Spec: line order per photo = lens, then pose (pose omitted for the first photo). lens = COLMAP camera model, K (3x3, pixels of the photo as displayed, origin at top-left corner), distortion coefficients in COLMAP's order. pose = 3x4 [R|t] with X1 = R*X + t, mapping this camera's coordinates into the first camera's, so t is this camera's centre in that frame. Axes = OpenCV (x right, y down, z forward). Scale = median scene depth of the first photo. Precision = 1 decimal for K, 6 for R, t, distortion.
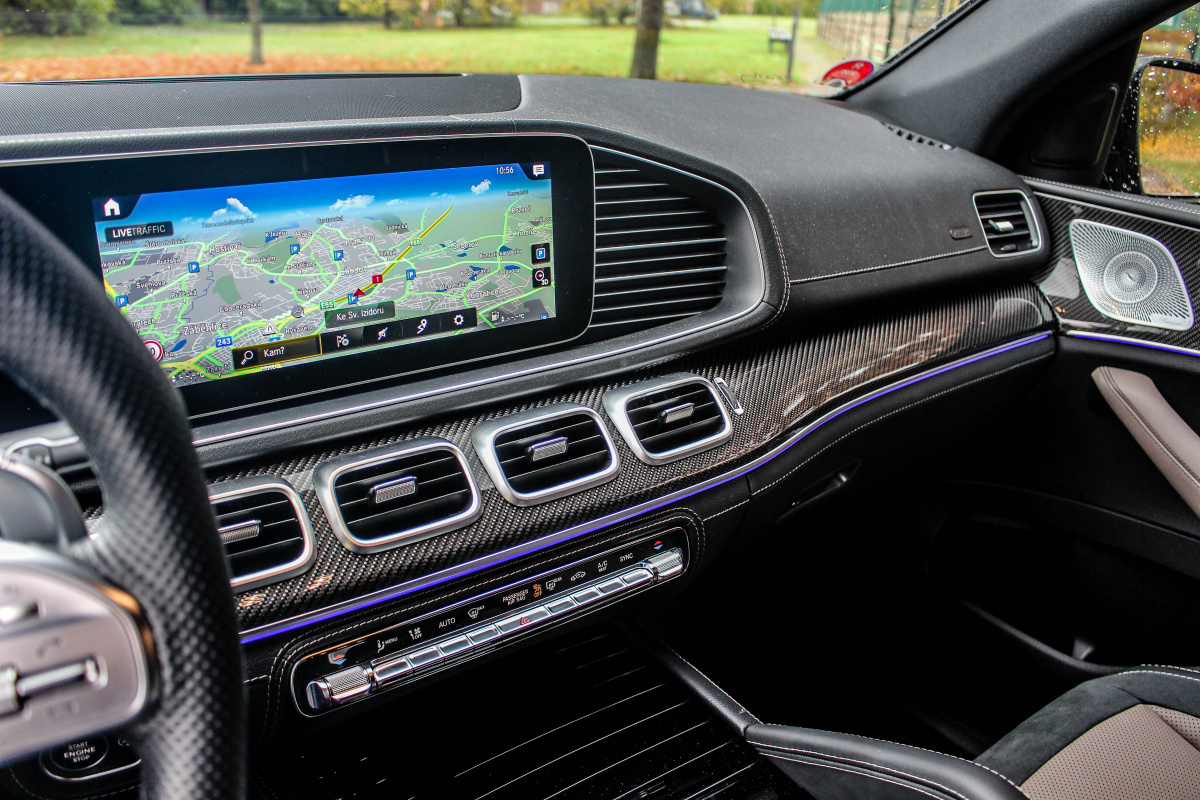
lens RADIAL K [[1029.4, 0, 600.0], [0, 1029.4, 400.0], [0, 0, 1]] dist [-0.146826, 0.139542]
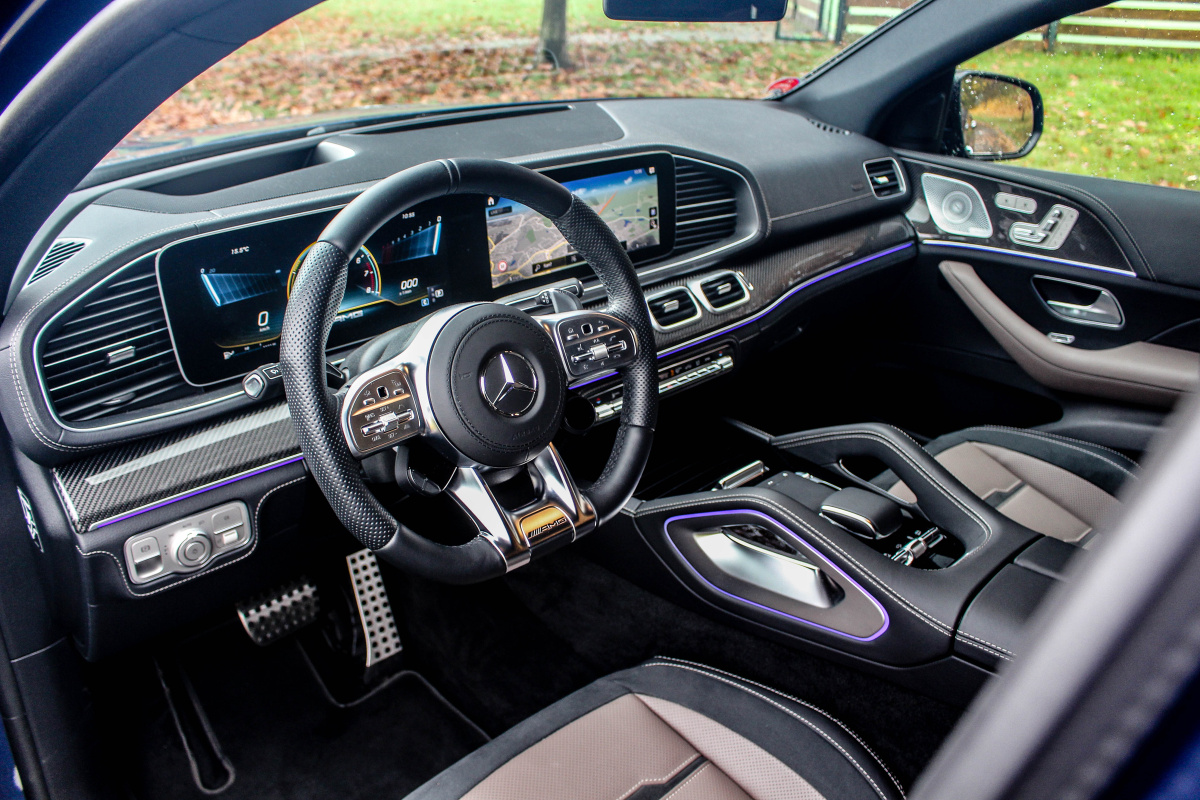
lens RADIAL K [[1029.4, 0, 600.0], [0, 1029.4, 400.0], [0, 0, 1]] dist [-0.146826, 0.139542]
pose [[0.994150, -0.065231, 0.086081, -0.313523], [0.060330, 0.996471, 0.058365, 0.086777], [-0.089585, -0.052830, 0.994577, -0.870296]]
